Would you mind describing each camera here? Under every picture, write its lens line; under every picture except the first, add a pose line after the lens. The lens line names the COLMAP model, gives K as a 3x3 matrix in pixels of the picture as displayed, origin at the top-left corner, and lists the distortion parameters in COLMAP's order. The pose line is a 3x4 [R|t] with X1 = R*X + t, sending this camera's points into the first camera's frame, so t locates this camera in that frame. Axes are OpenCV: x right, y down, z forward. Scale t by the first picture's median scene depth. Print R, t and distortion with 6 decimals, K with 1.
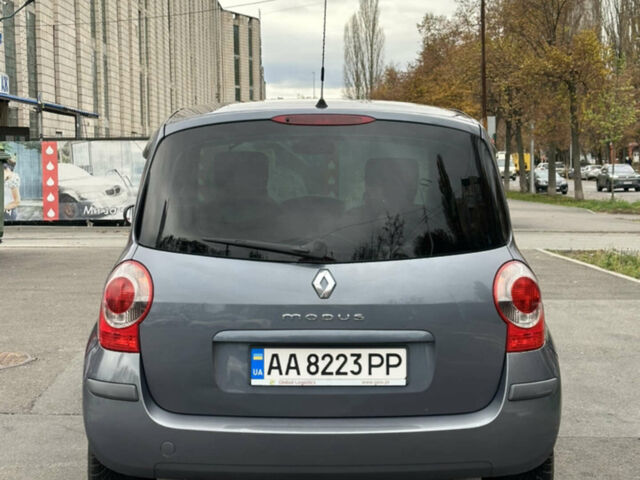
lens RADIAL K [[1195.5, 0, 320.3], [0, 1195.5, 241.5], [0, 0, 1]] dist [0.072694, 0.000000]
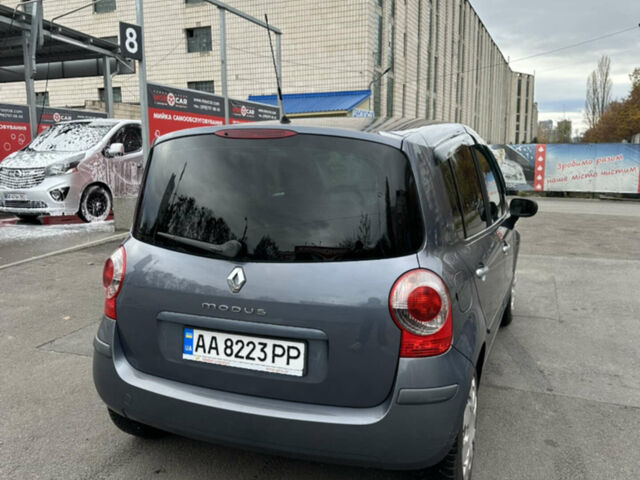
lens RADIAL K [[601.9, 0, 319.6], [0, 601.9, 237.1], [0, 0, 1]] dist [0.064873, 0.000000]
pose [[0.926940, 0.058918, -0.370556, 0.284949], [-0.033321, 0.996618, 0.075109, -0.050353], [0.373728, -0.057274, 0.925768, 0.497880]]
